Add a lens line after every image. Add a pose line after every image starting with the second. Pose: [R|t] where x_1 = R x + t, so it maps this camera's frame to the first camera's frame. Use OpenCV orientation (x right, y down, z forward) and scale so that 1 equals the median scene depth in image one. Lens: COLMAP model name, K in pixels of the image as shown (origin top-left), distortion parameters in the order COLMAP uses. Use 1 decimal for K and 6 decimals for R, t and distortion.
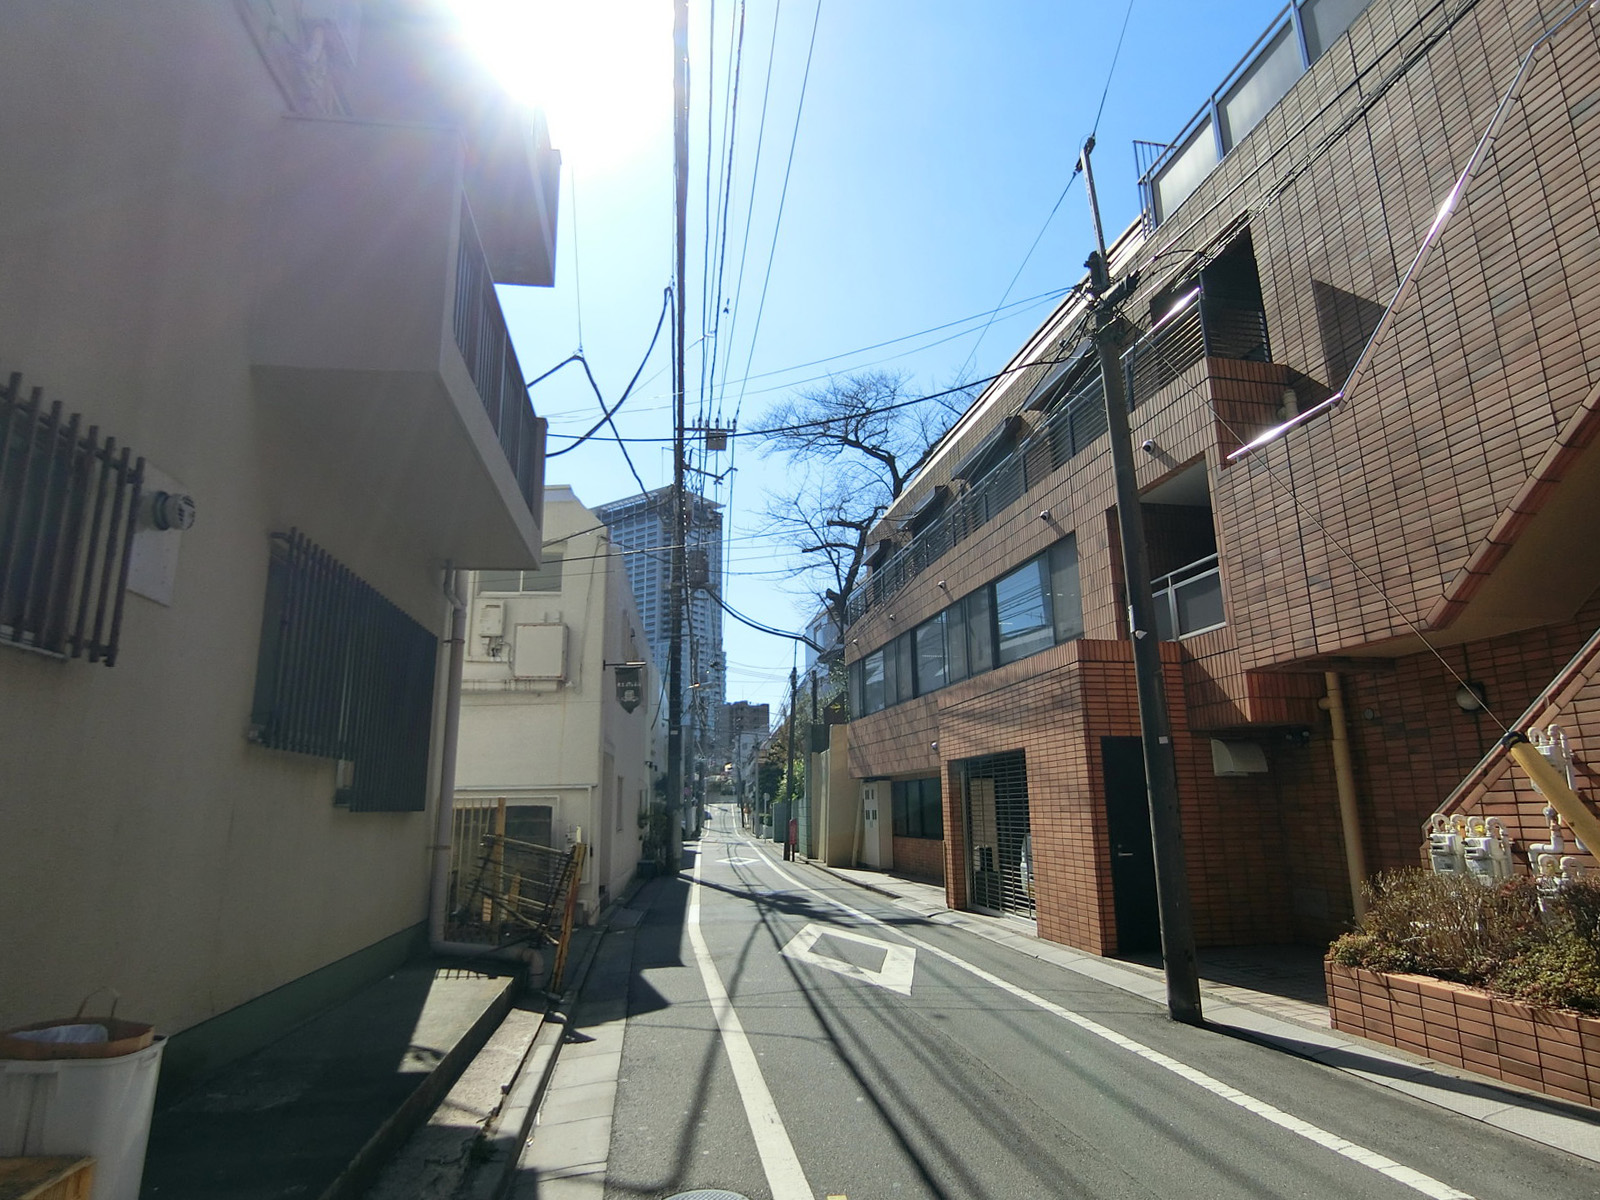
lens RADIAL K [[903.6, 0, 800.0], [0, 903.6, 600.0], [0, 0, 1]] dist [-0.067198, 0.000001]
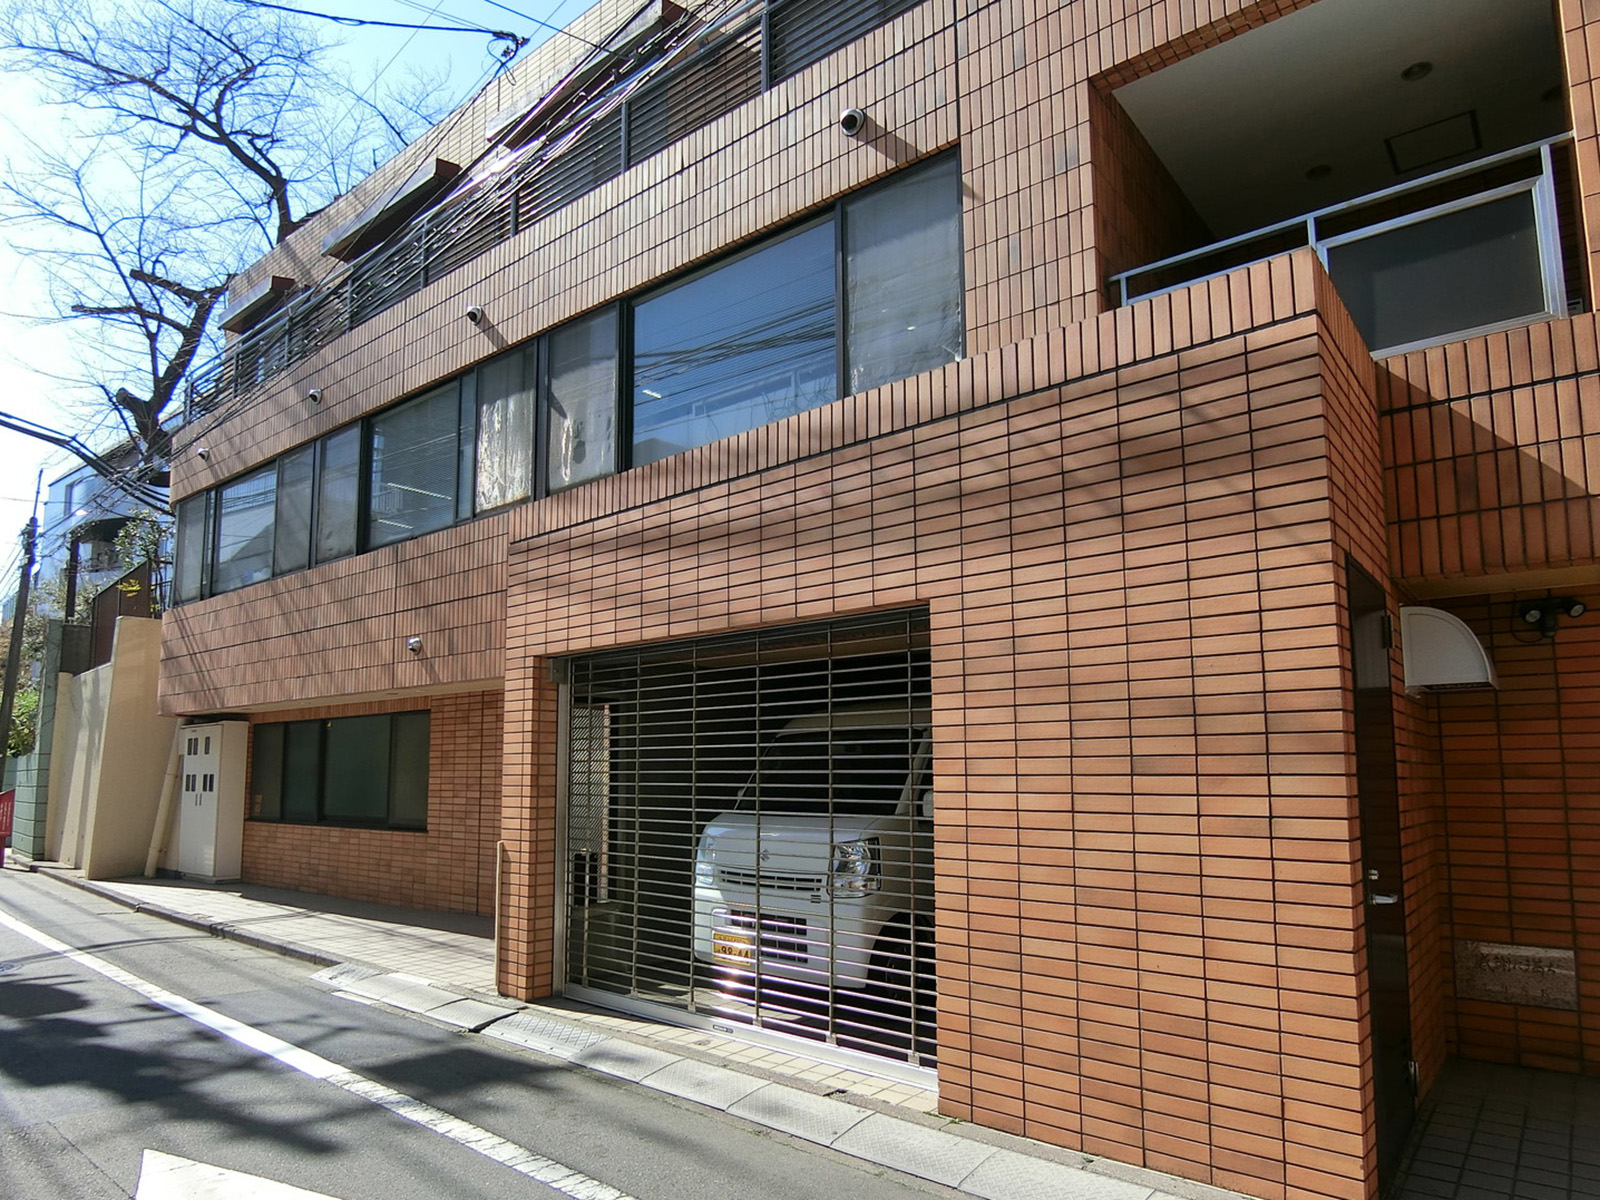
lens RADIAL K [[987.4, 0, 799.2], [0, 987.4, 663.4], [0, 0, 1]] dist [-0.010213, -0.002790]
pose [[0.774615, 0.071326, 0.628398, -0.021927], [-0.142630, 0.987724, 0.063705, 0.092076], [-0.616140, -0.138976, 0.775279, 0.385213]]
